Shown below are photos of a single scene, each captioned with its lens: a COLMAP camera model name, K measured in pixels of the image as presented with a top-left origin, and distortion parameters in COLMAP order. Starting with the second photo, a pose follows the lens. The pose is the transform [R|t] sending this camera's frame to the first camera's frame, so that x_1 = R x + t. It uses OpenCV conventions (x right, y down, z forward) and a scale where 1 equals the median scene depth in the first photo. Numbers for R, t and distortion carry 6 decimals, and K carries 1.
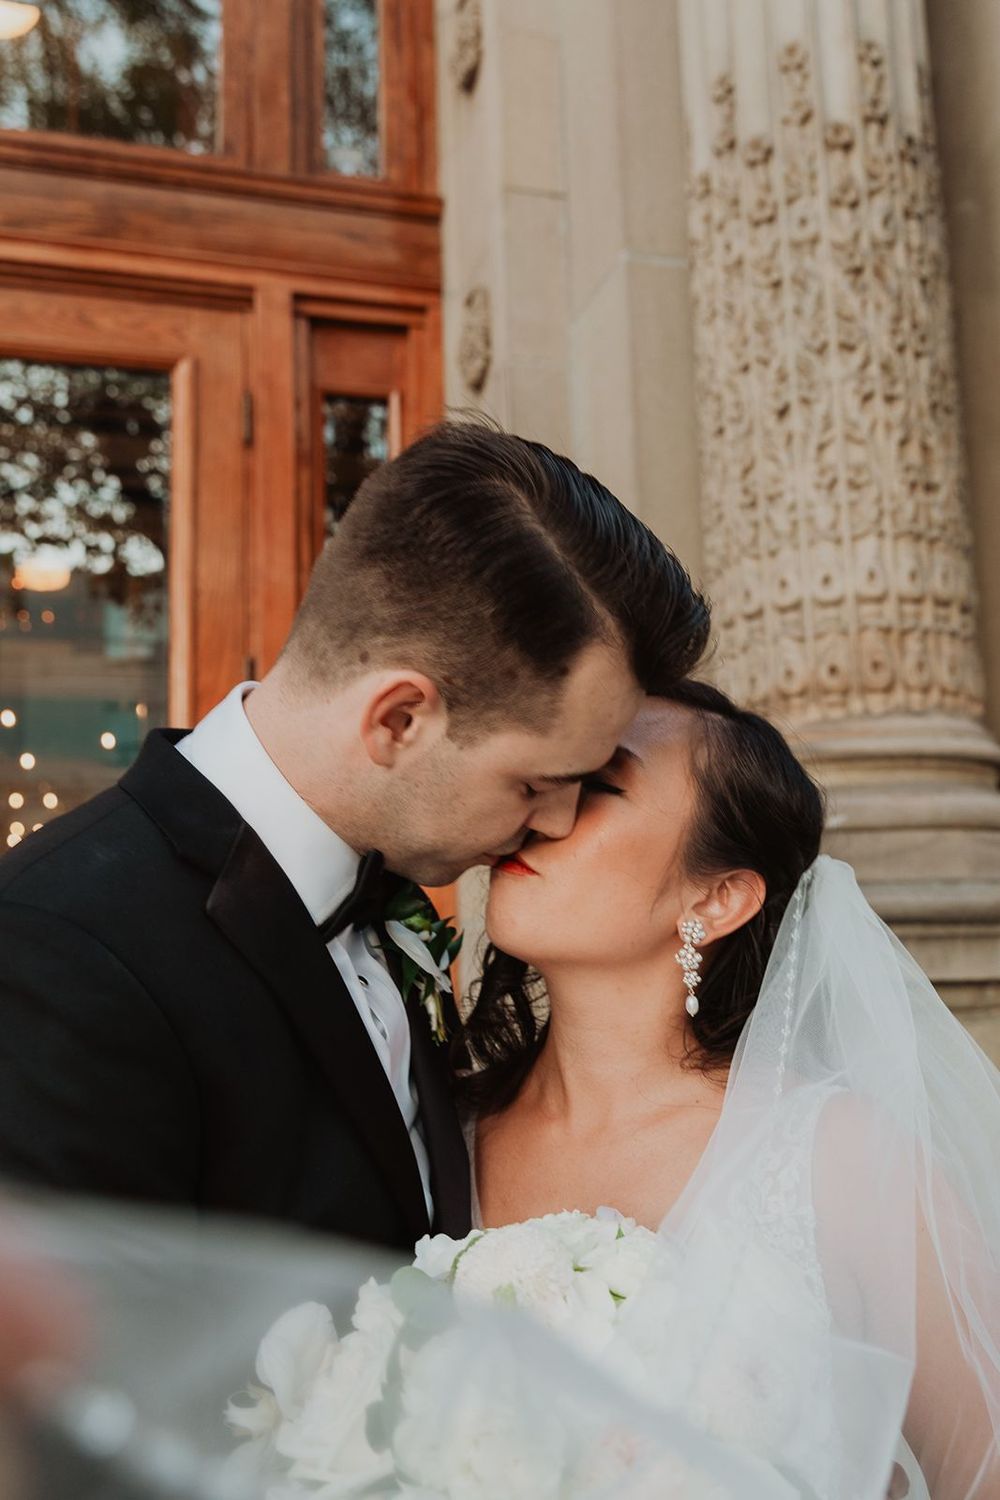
lens RADIAL K [[1406.8, 0, 500.0], [0, 1406.8, 750.0], [0, 0, 1]] dist [0.008516, 0.014051]
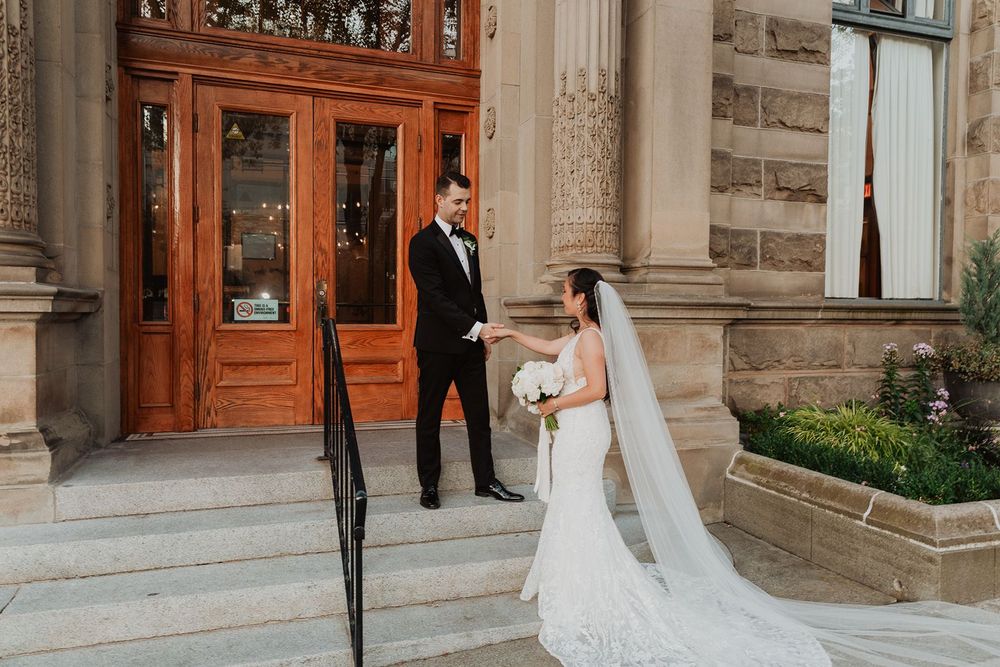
lens RADIAL K [[704.5, 0, 493.5], [0, 704.5, 333.7], [0, 0, 1]] dist [0.022310, -0.003504]
pose [[0.998629, 0.037042, 0.036991, -0.071525], [-0.043199, 0.982235, 0.182616, -0.146048], [-0.029569, -0.183963, 0.982488, -0.983390]]
